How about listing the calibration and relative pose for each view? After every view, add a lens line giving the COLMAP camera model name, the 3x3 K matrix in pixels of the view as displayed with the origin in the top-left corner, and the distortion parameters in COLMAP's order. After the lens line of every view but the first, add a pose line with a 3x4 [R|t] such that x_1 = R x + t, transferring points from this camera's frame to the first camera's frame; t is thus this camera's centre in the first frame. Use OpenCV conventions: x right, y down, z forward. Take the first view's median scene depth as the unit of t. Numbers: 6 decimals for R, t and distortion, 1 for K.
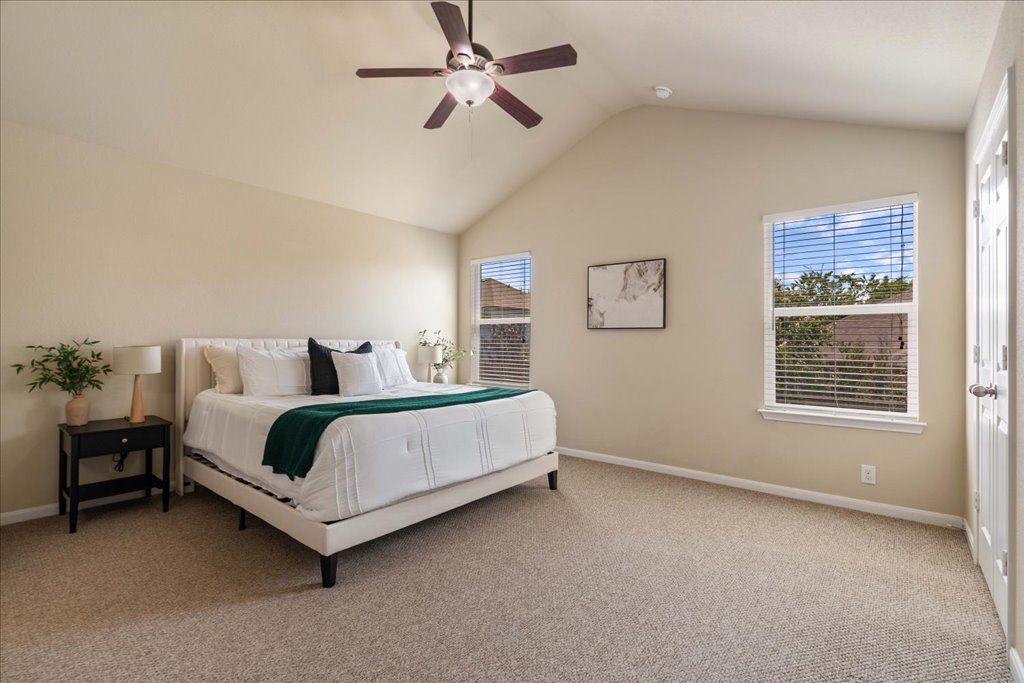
lens RADIAL K [[469.0, 0, 507.5], [0, 469.0, 336.7], [0, 0, 1]] dist [0.000882, 0.000035]
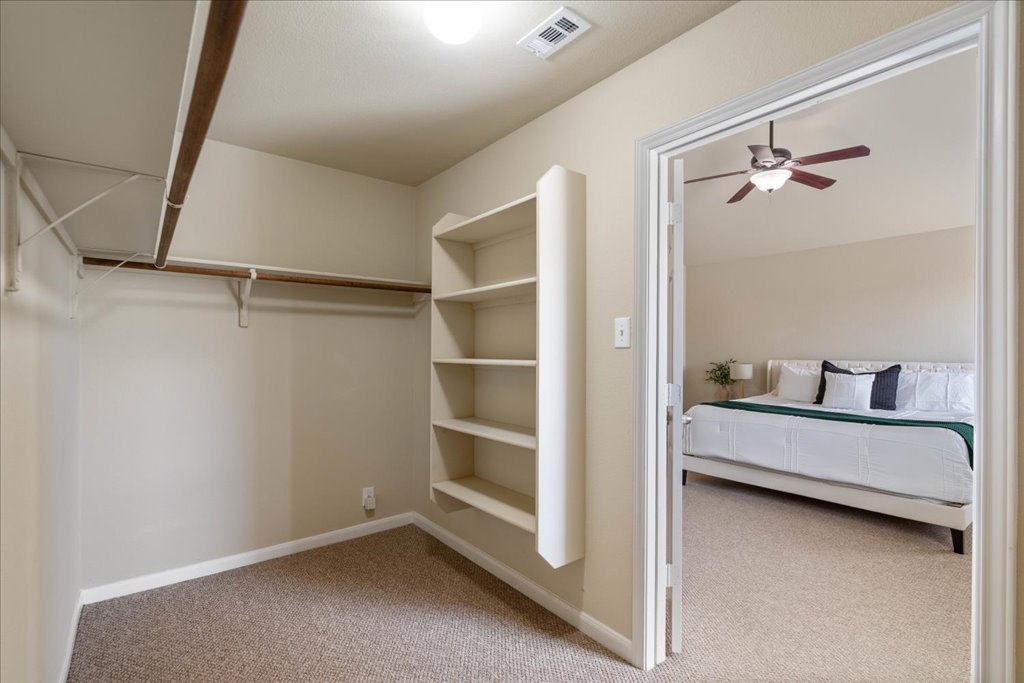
lens RADIAL K [[469.0, 0, 508.8], [0, 469.0, 346.3], [0, 0, 1]] dist [0.000882, 0.000035]
pose [[-0.181016, 0.000644, -0.983480, 1.063987], [0.012953, 0.999915, -0.001729, -0.046870], [0.983395, -0.013052, -0.181009, 0.381200]]
